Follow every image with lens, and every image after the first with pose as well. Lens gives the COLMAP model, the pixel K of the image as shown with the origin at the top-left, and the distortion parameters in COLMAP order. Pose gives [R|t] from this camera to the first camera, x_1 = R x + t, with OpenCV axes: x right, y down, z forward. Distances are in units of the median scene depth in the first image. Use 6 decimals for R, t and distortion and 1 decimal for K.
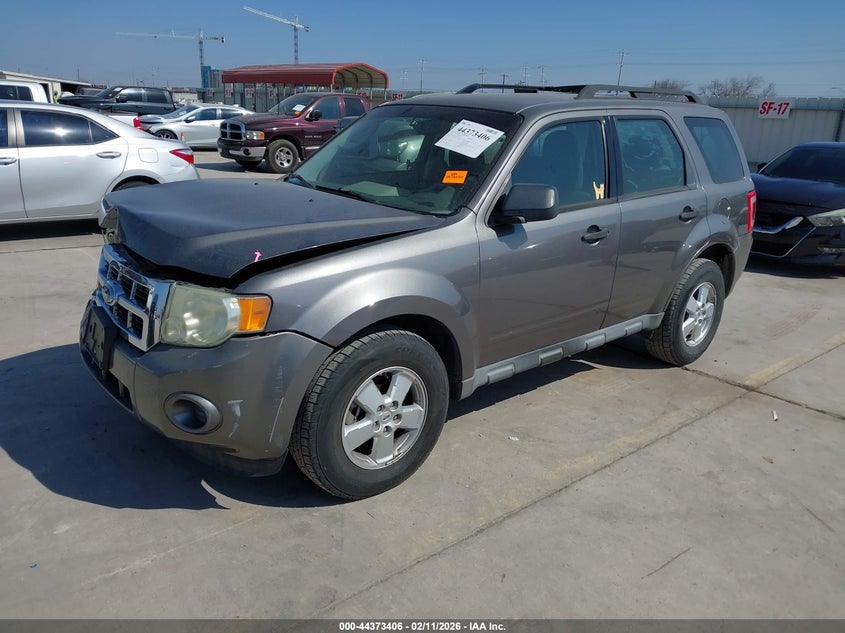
lens RADIAL K [[688.3, 0, 422.5], [0, 688.3, 316.5], [0, 0, 1]] dist [0.005628, 0.000810]
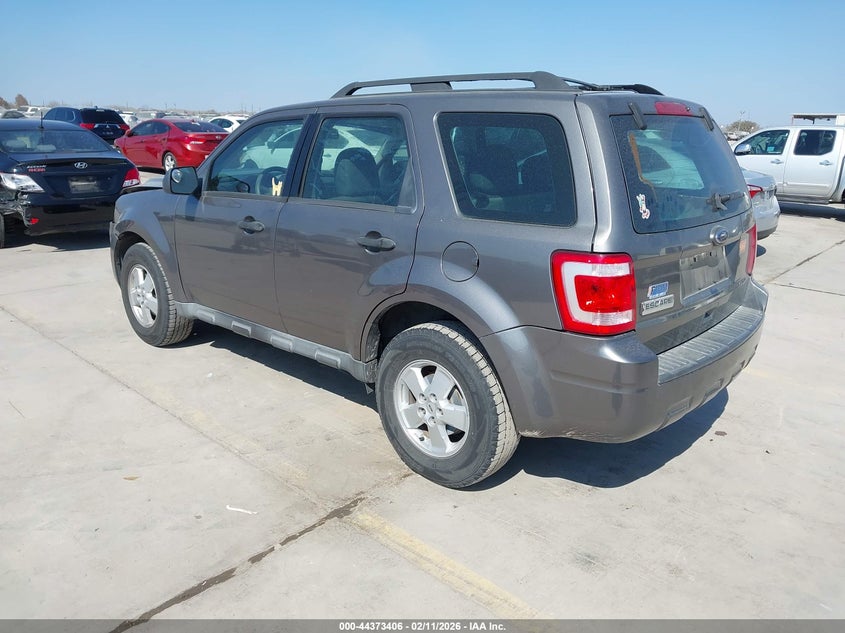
lens RADIAL K [[744.4, 0, 422.5], [0, 744.4, 316.5], [0, 0, 1]] dist [-0.124229, 0.303401]
pose [[0.042975, 0.234454, -0.971177, 1.321593], [-0.272690, 0.937918, 0.214358, -0.289900], [0.961142, 0.255618, 0.104241, 1.124366]]
